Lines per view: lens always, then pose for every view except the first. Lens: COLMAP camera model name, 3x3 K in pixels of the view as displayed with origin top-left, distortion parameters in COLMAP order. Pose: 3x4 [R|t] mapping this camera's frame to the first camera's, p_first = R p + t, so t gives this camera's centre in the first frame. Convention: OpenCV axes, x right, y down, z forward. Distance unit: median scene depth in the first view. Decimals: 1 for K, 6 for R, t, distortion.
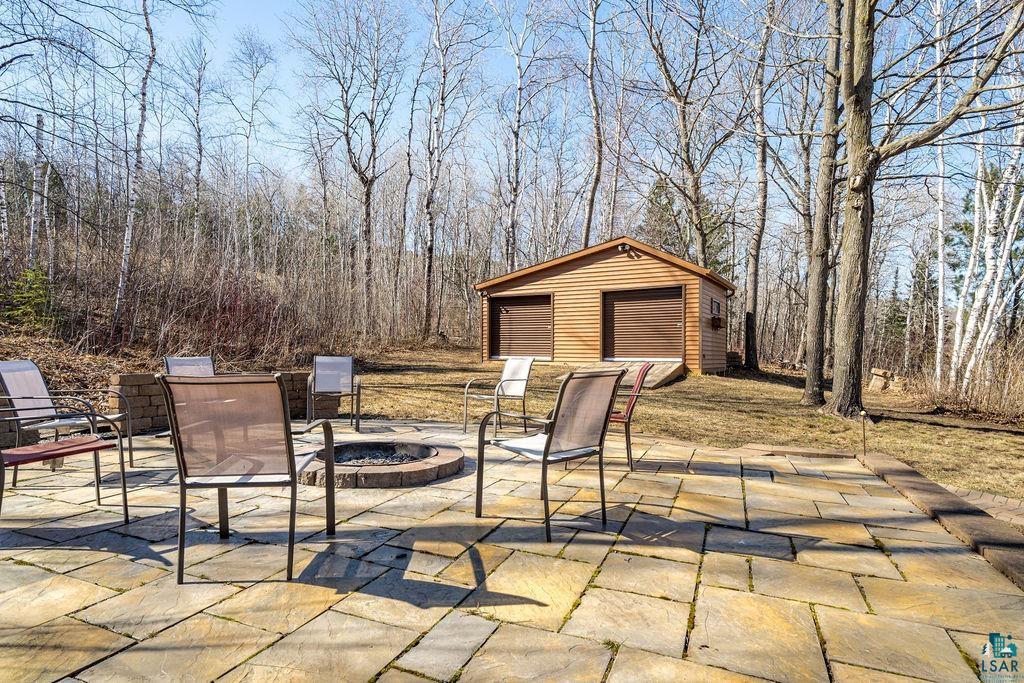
lens RADIAL K [[515.0, 0, 514.0], [0, 515.0, 365.9], [0, 0, 1]] dist [0.000911, 0.000135]
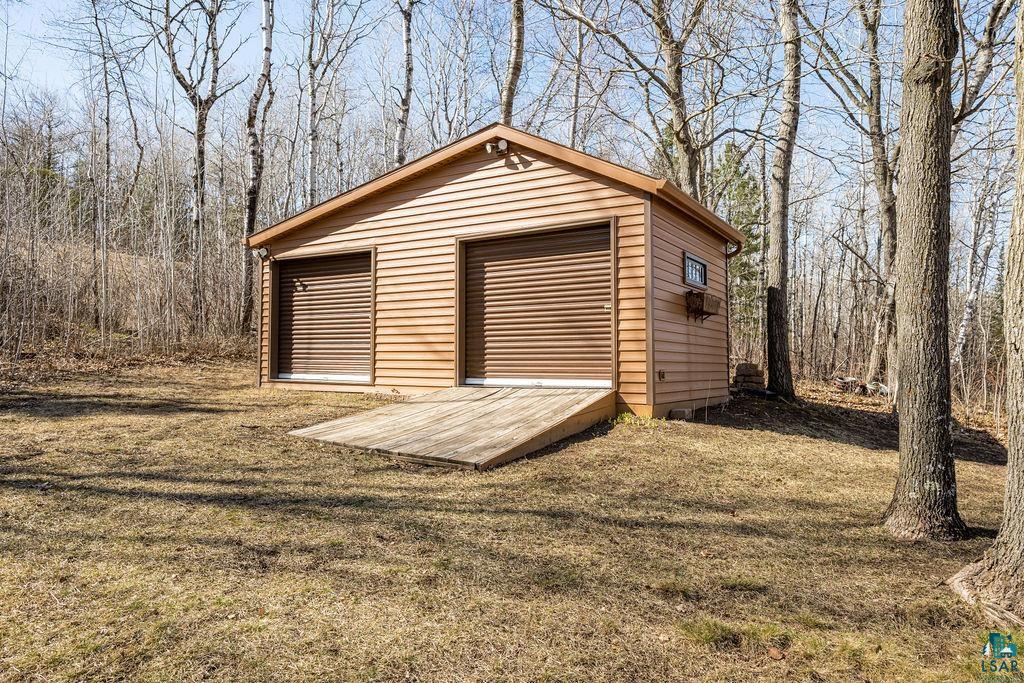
lens RADIAL K [[657.1, 0, 512.8], [0, 657.1, 338.2], [0, 0, 1]] dist [0.002815, -0.000761]
pose [[0.999970, -0.004003, 0.006647, 0.215495], [0.004408, 0.998062, -0.062074, -0.014959], [-0.006386, 0.062101, 0.998049, 0.391974]]
